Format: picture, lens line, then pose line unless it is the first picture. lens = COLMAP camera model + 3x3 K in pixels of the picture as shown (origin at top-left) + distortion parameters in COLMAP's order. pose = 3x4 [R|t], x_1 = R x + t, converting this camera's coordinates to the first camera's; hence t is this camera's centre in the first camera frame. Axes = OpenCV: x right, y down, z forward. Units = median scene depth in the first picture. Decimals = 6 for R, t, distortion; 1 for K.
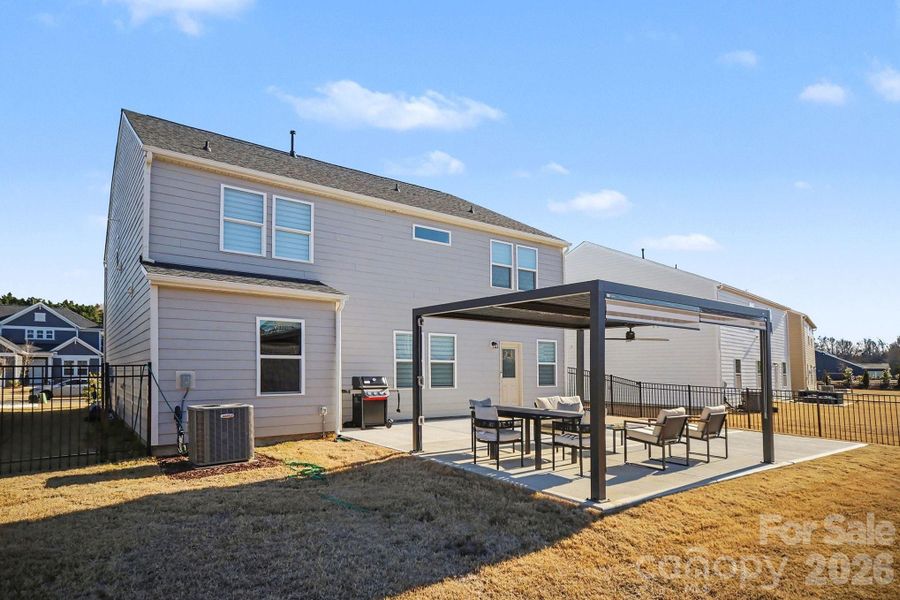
lens RADIAL K [[478.4, 0, 407.5], [0, 478.4, 285.3], [0, 0, 1]] dist [0.027774, -0.000054]
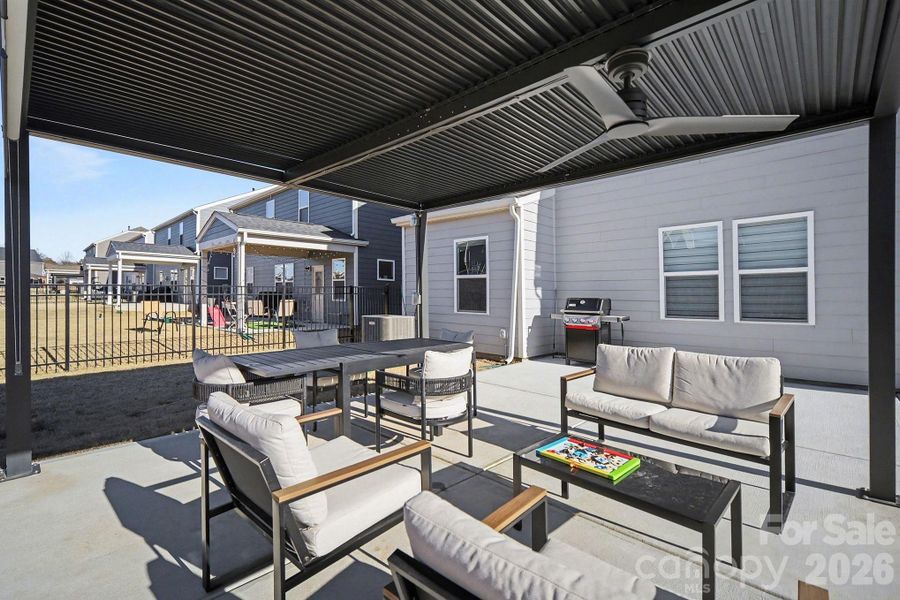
lens RADIAL K [[409.4, 0, 449.4], [0, 409.4, 288.5], [0, 0, 1]] dist [-0.000388, -0.000230]
pose [[0.224732, -0.014977, -0.974306, 0.480901], [0.164222, 0.986162, 0.022720, 0.126913], [0.960483, -0.165109, 0.224081, 0.655686]]
